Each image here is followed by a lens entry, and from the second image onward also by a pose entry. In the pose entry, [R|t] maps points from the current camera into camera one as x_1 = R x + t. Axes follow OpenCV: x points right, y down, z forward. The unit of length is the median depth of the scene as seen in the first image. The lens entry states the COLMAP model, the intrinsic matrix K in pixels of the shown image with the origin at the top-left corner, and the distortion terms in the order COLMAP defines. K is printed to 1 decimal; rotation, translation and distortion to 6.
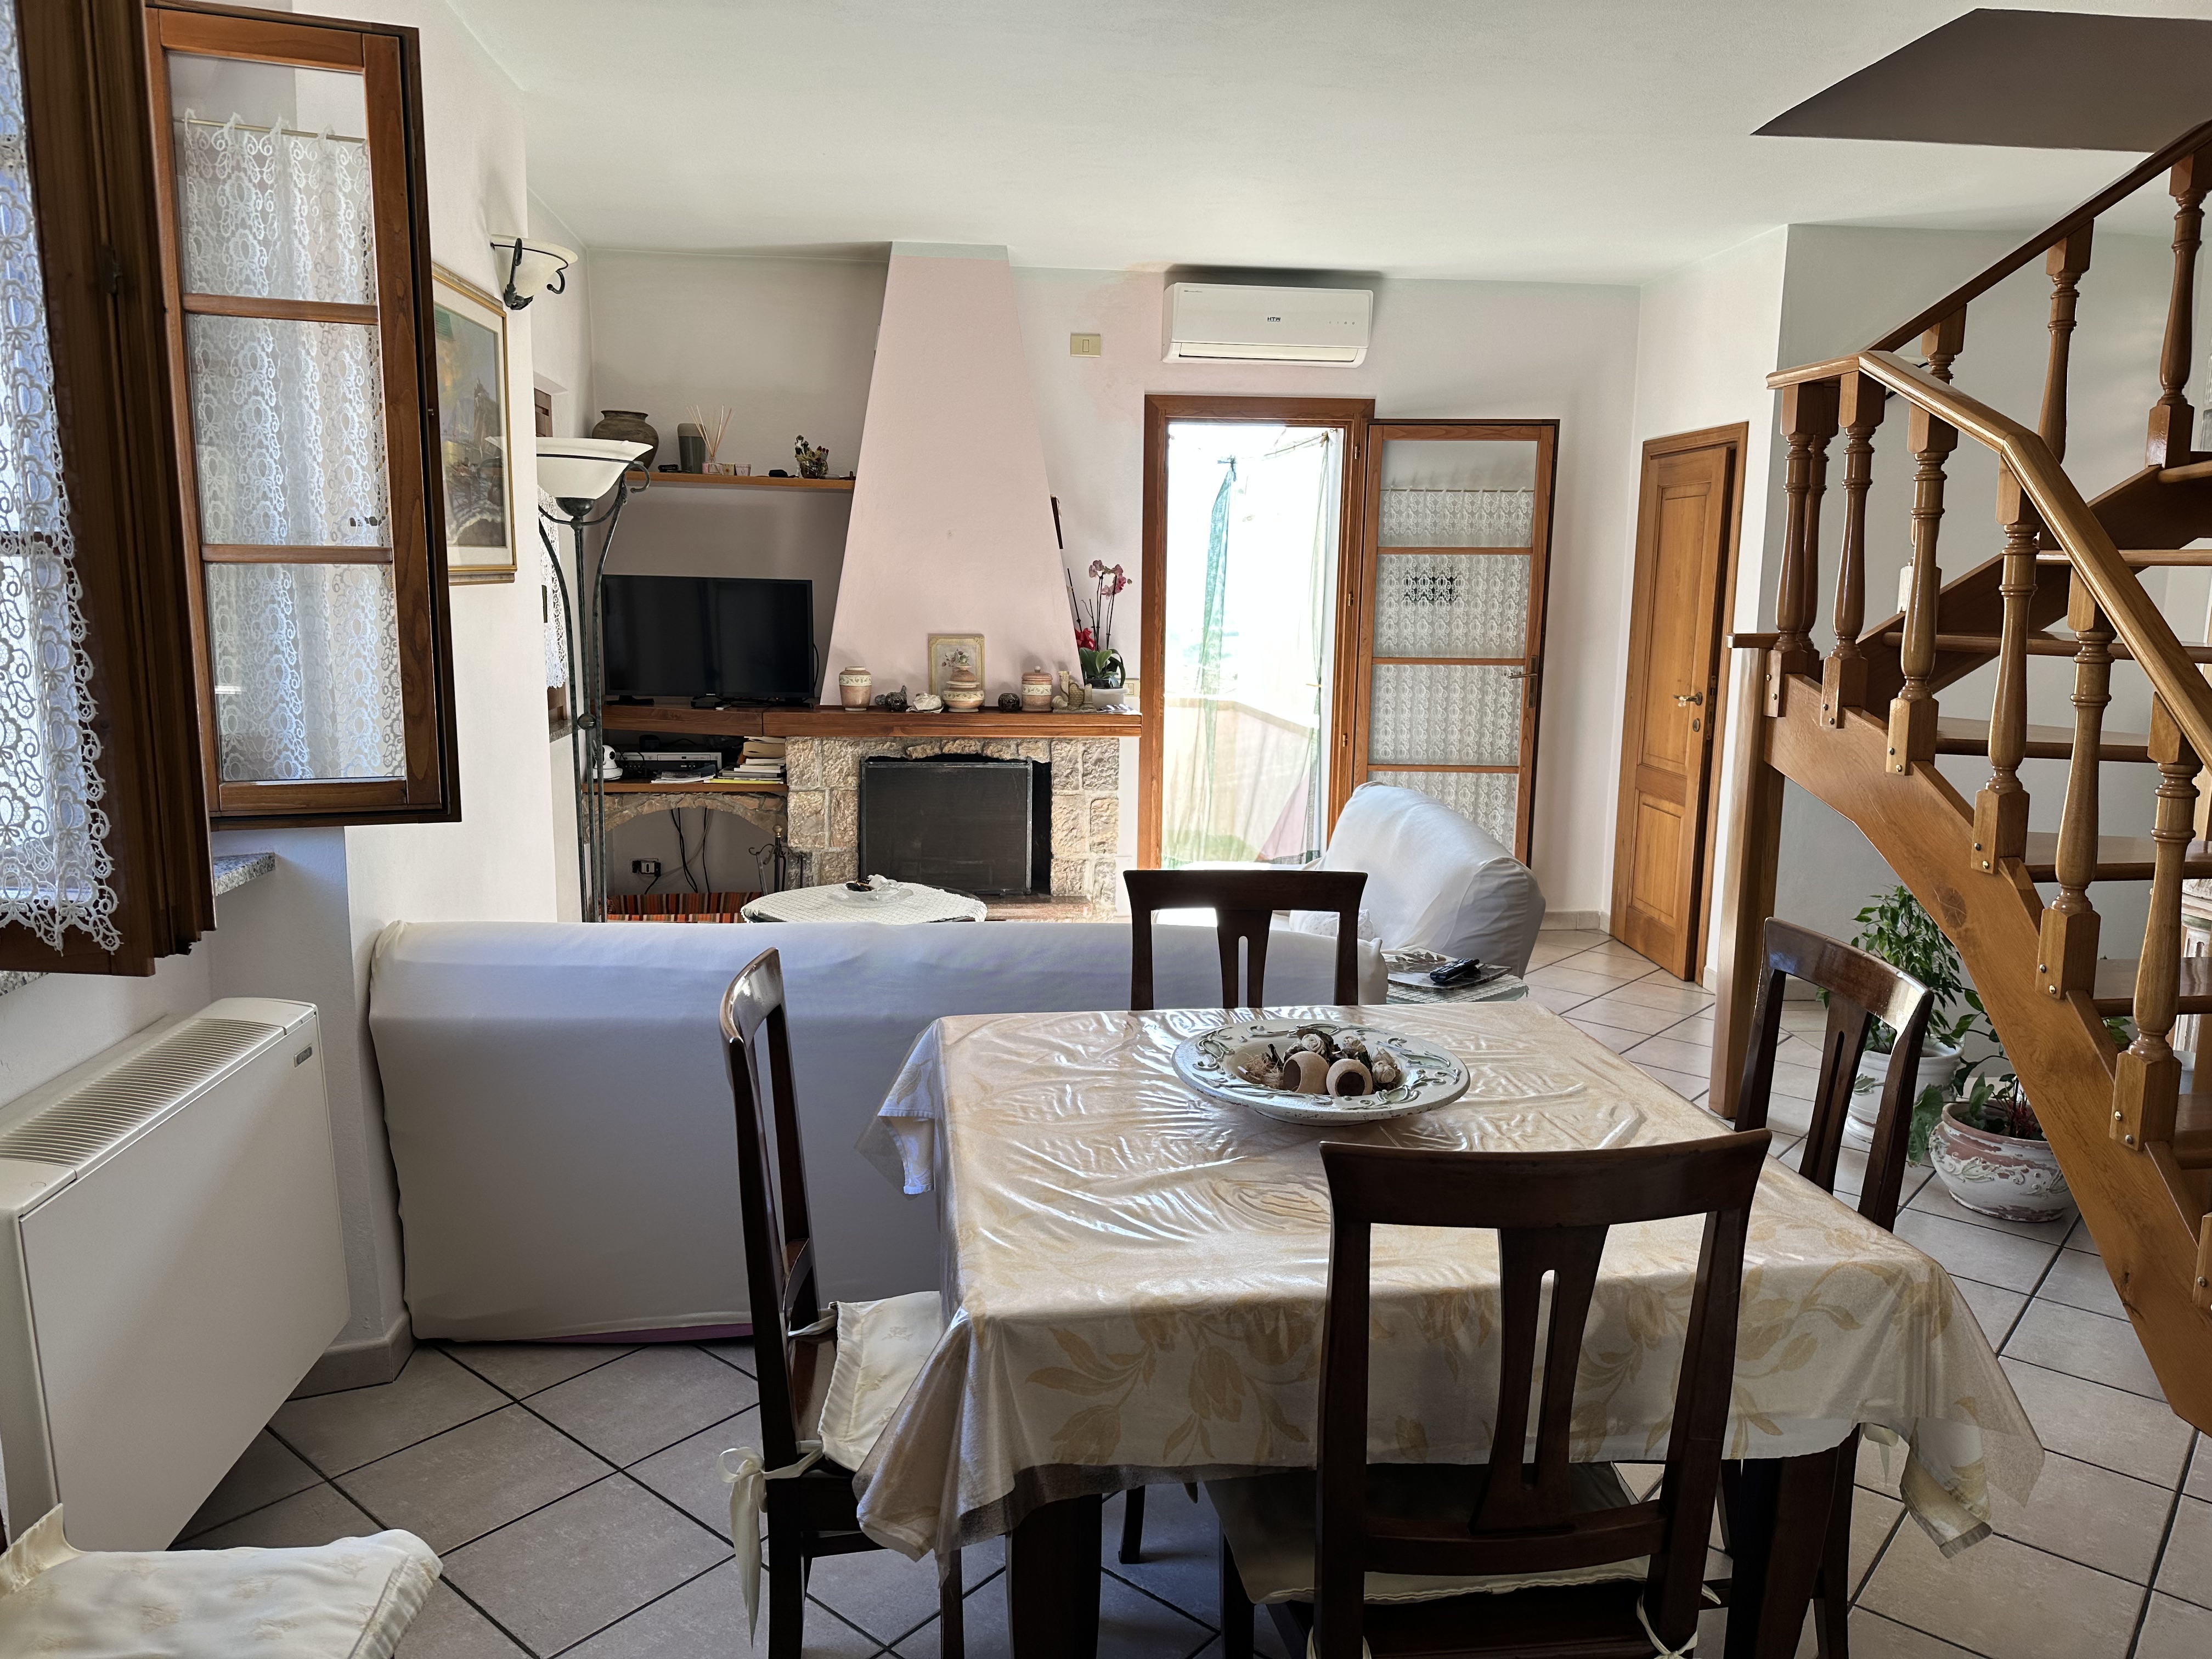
lens RADIAL K [[1559.8, 0, 1128.1], [0, 1559.8, 866.2], [0, 0, 1]] dist [0.048853, -0.064493]
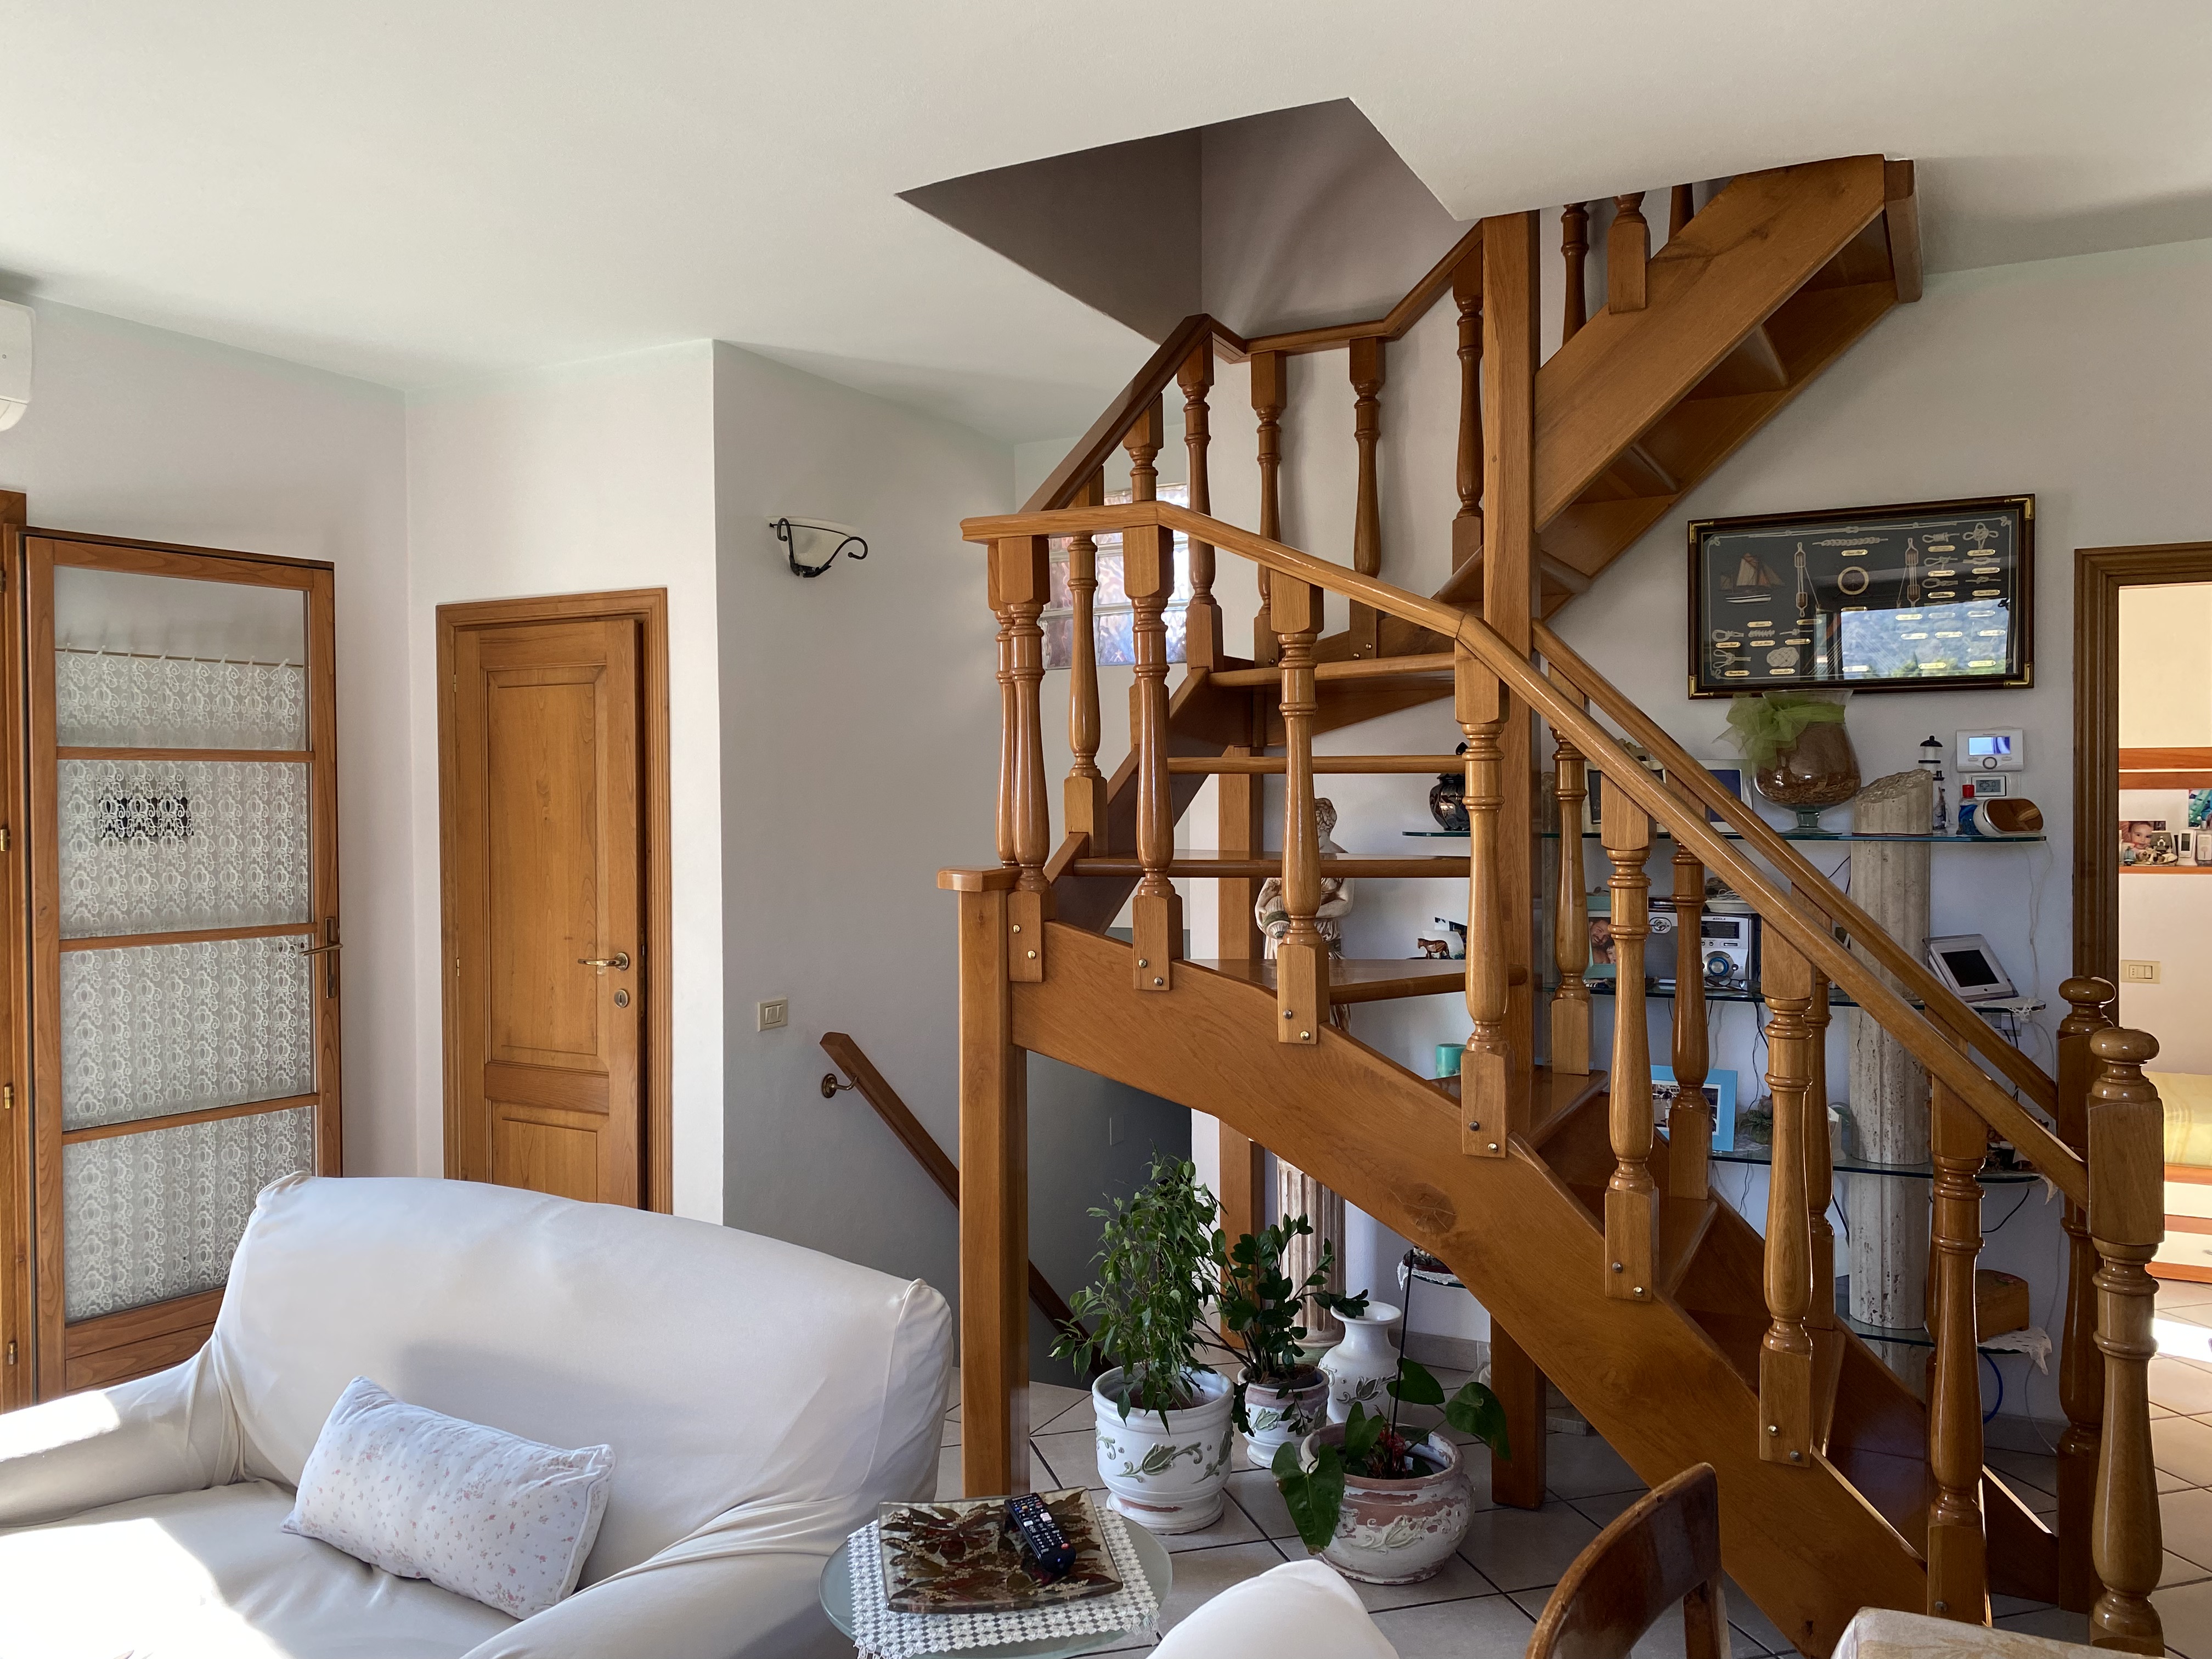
lens RADIAL K [[1697.9, 0, 1111.1], [0, 1697.9, 833.8], [0, 0, 1]] dist [0.038846, -0.037866]
pose [[0.560761, -0.031549, 0.827377, -0.139290], [0.162231, 0.984091, -0.072428, -0.066329], [-0.811929, 0.174841, 0.556958, 0.350369]]
